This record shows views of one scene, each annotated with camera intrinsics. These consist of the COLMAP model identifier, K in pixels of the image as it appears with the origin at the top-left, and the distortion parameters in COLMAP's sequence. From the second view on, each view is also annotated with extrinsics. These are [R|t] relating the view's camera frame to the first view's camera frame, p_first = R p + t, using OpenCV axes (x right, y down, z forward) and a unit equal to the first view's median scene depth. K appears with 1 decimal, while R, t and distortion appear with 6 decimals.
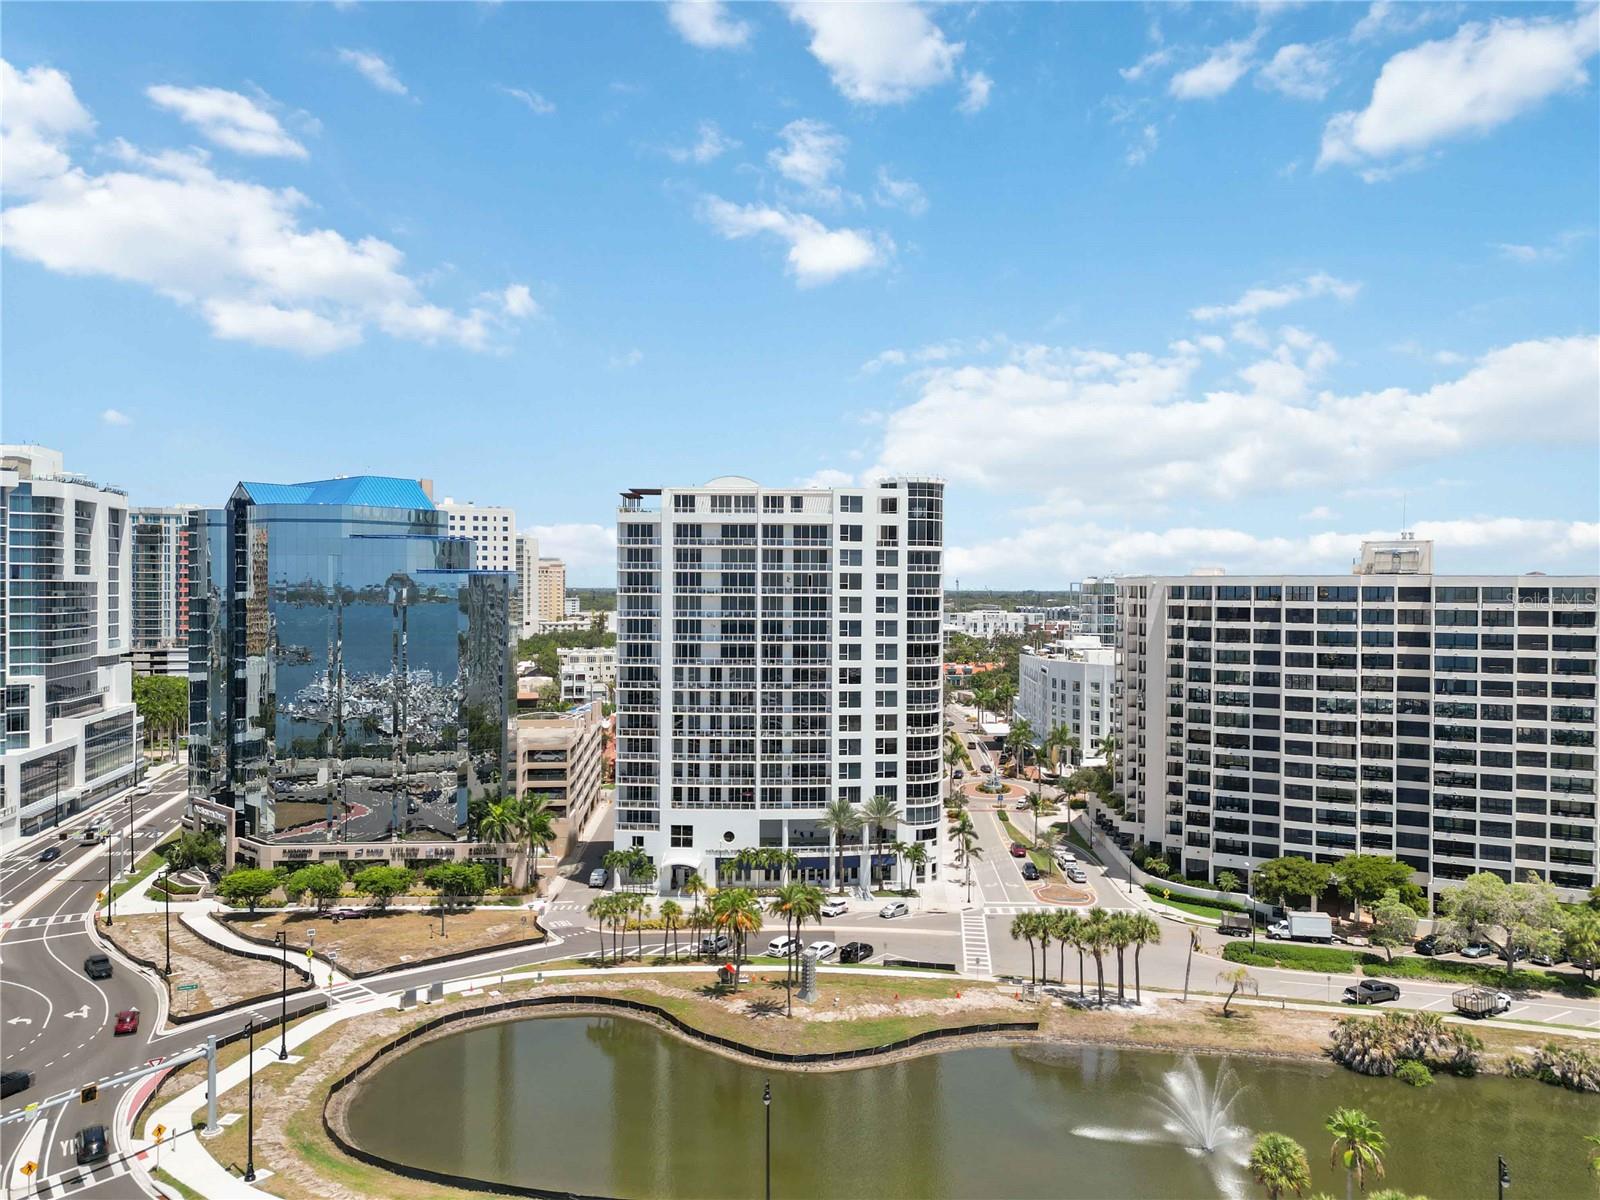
lens RADIAL K [[1183.2, 0, 760.5], [0, 1183.2, 594.6], [0, 0, 1]] dist [0.017066, 0.000644]
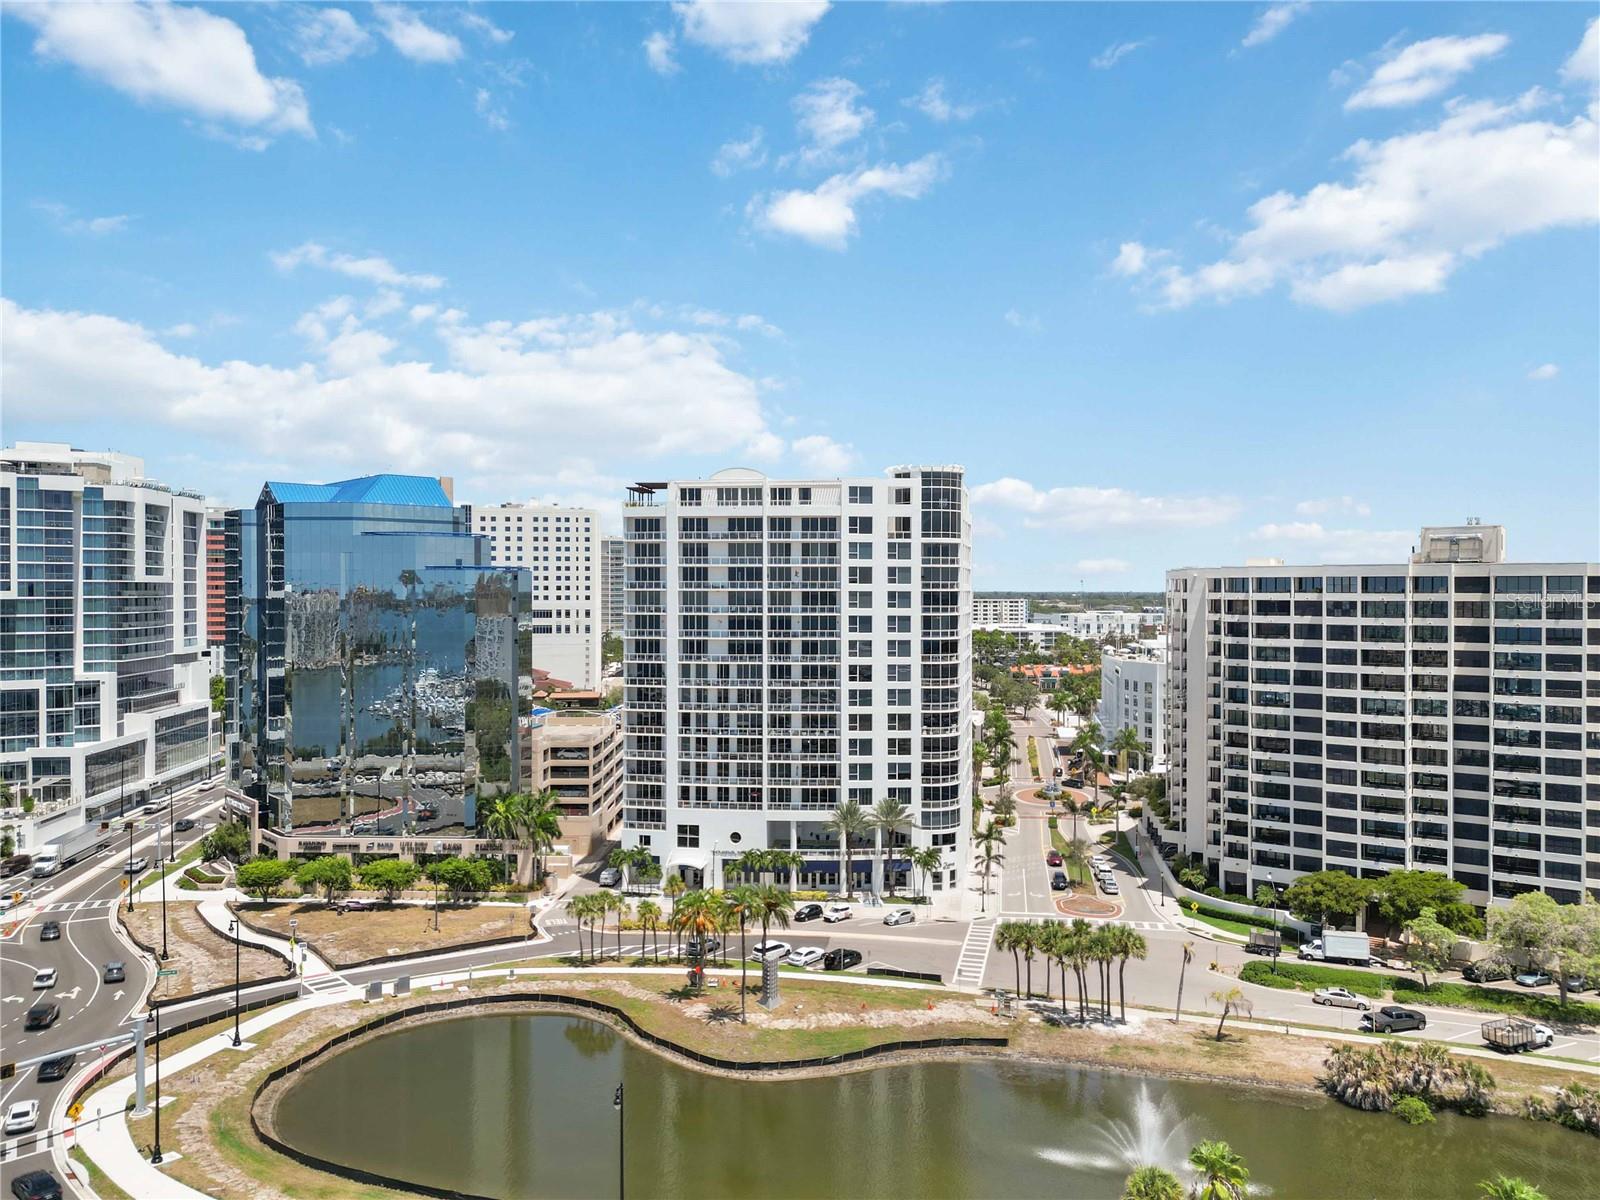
lens RADIAL K [[1199.4, 0, 749.2], [0, 1199.4, 597.2], [0, 0, 1]] dist [0.017610, -0.000991]
pose [[0.993194, -0.004135, -0.116394, 0.099471], [0.004116, 0.999991, -0.000401, 0.006852], [0.116395, -0.000081, 0.993203, 0.019479]]
